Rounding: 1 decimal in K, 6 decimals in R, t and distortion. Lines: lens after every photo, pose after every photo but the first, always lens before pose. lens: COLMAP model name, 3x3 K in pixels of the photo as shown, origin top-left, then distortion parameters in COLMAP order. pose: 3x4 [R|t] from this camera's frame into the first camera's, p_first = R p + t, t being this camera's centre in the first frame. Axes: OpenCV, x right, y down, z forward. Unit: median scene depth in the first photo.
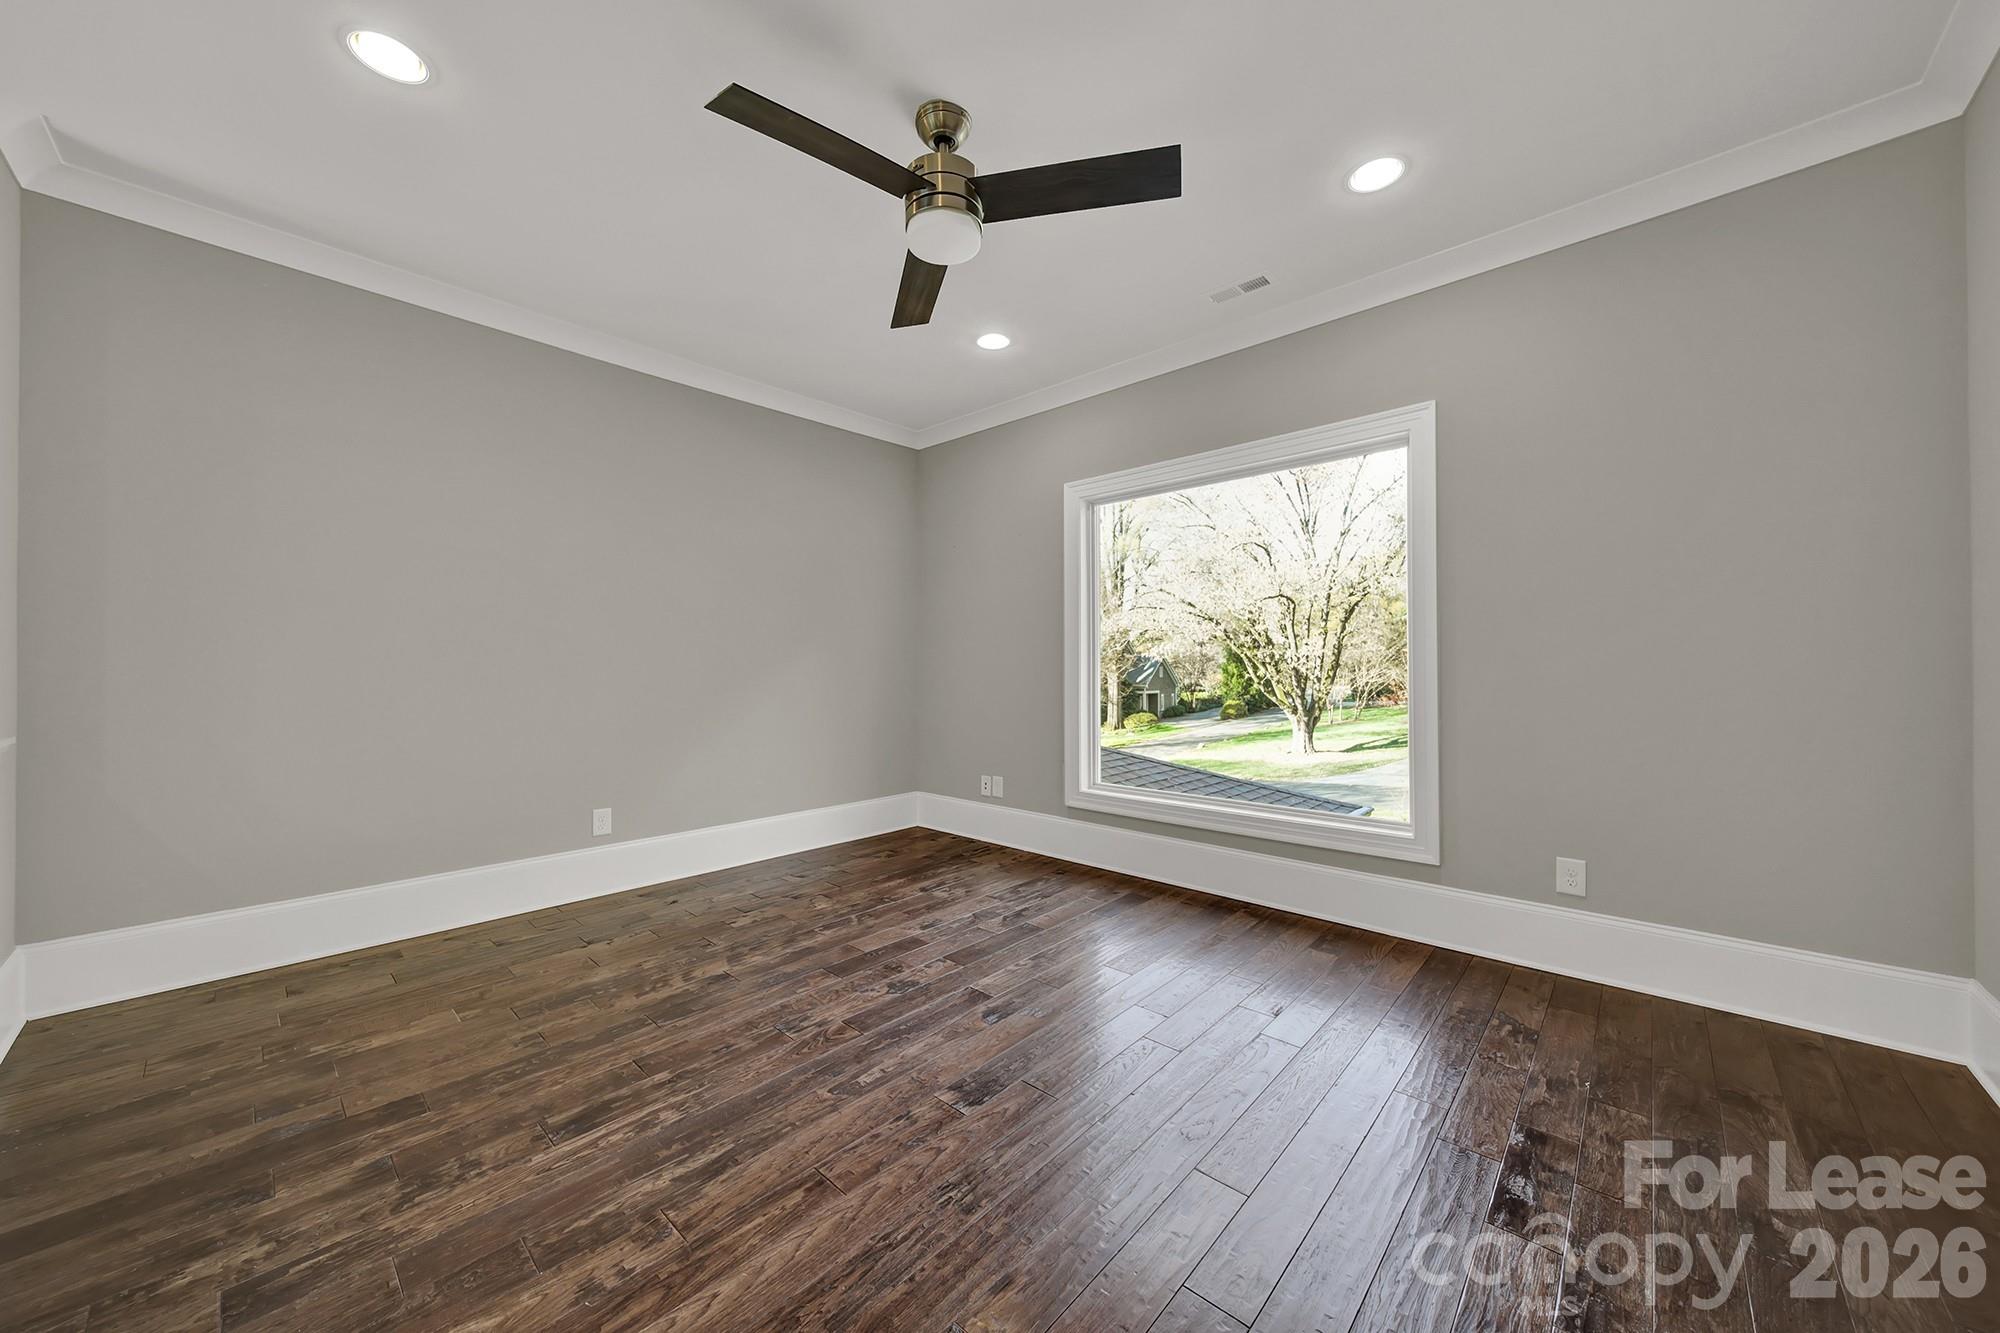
lens RADIAL K [[709.2, 0, 997.1], [0, 709.2, 666.4], [0, 0, 1]] dist [-0.002896, -0.000173]
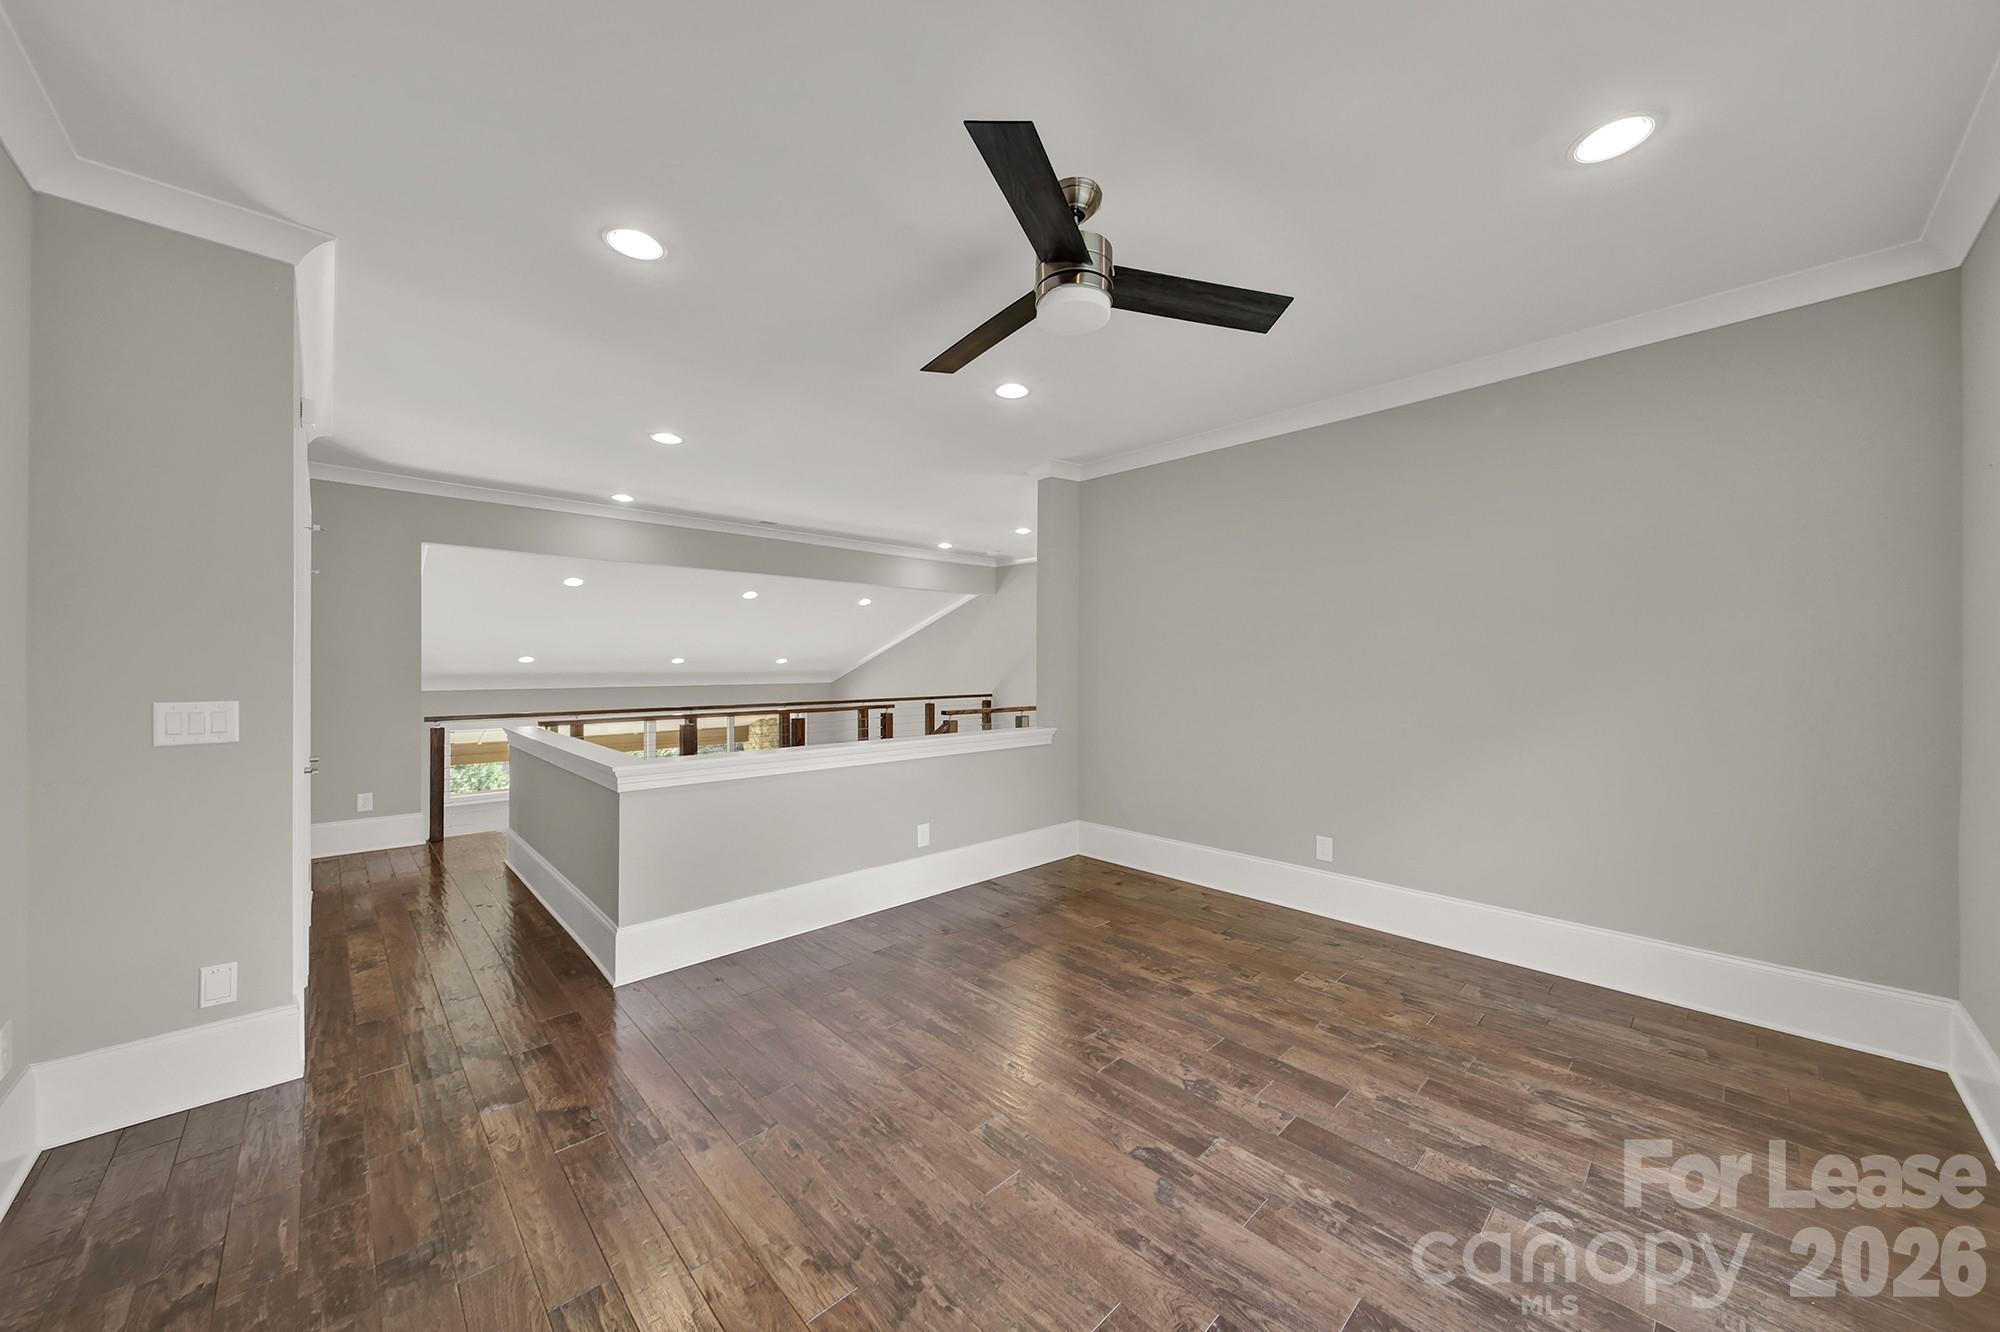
lens RADIAL K [[709.2, 0, 997.7], [0, 709.2, 663.9], [0, 0, 1]] dist [-0.002896, -0.000173]
pose [[-0.074838, 0.000360, -0.997196, 0.744326], [0.000621, 1.000000, 0.000314, -0.084649], [0.997196, -0.000596, -0.074838, 0.768818]]
